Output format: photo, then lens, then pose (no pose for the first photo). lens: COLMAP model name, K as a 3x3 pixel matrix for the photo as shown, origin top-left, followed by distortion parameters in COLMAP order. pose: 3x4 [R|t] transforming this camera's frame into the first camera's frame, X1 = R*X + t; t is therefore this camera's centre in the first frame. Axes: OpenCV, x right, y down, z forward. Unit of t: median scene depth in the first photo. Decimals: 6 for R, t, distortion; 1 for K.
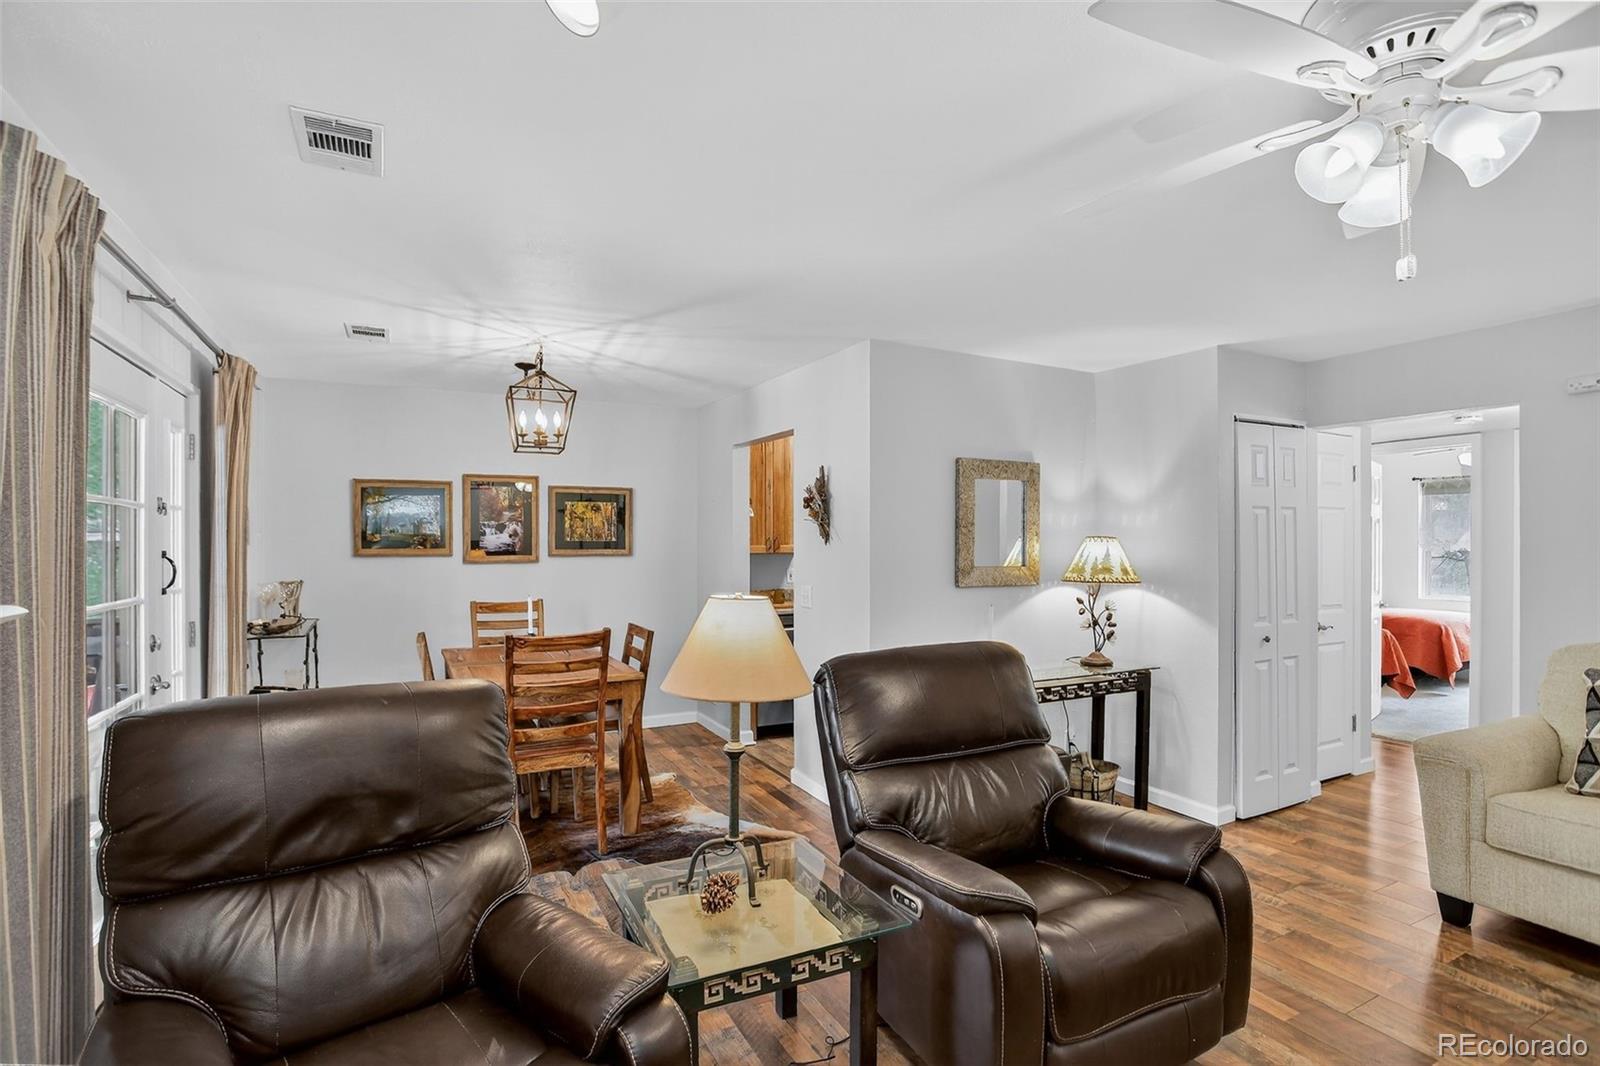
lens RADIAL K [[806.7, 0, 805.0], [0, 806.7, 539.2], [0, 0, 1]] dist [-0.001305, -0.000154]
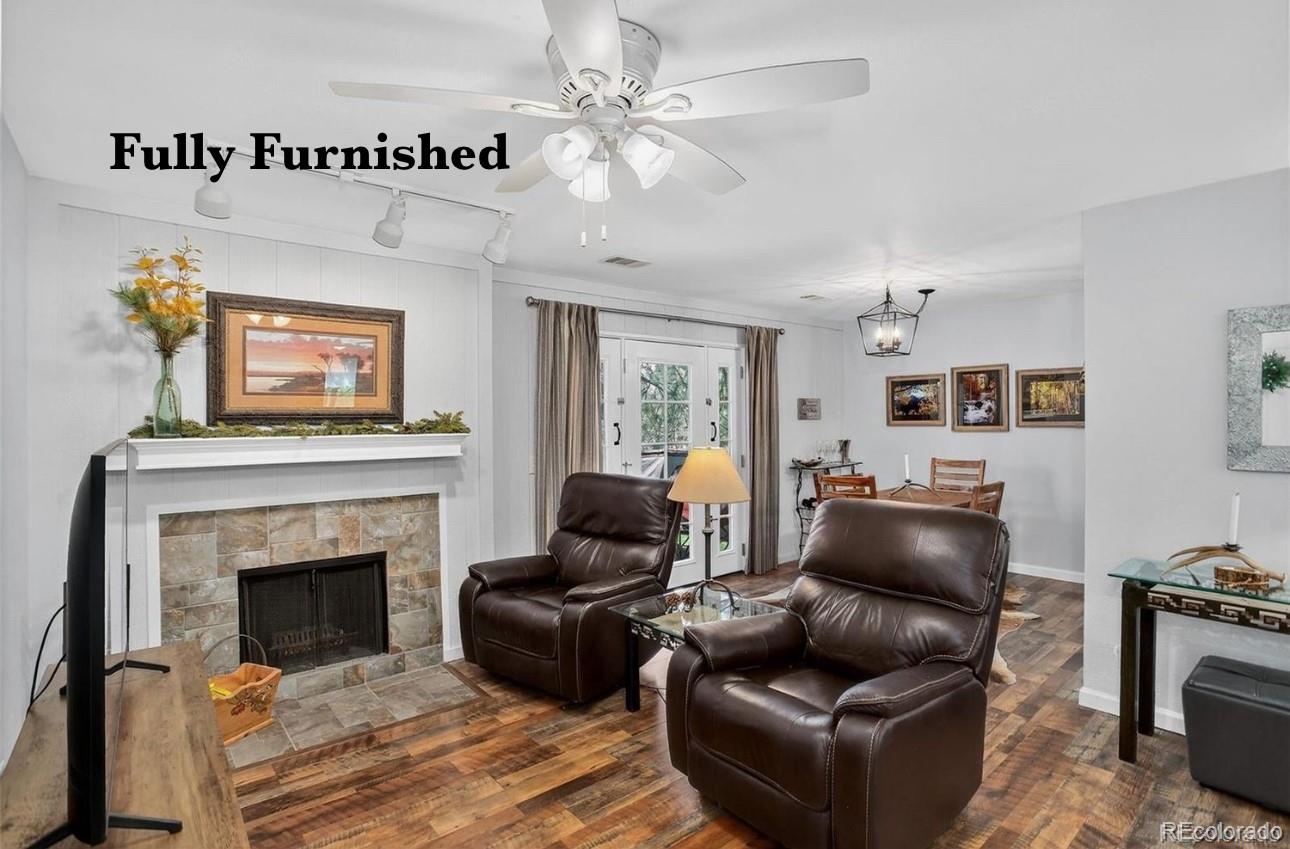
lens RADIAL K [[655.5, 0, 646.7], [0, 655.5, 422.2], [0, 0, 1]] dist [-0.001929, -0.000143]
pose [[0.225497, 0.007186, -0.974217, 0.550879], [0.011669, 0.999881, 0.010077, -0.003078], [0.974174, -0.013640, 0.225387, 0.219981]]
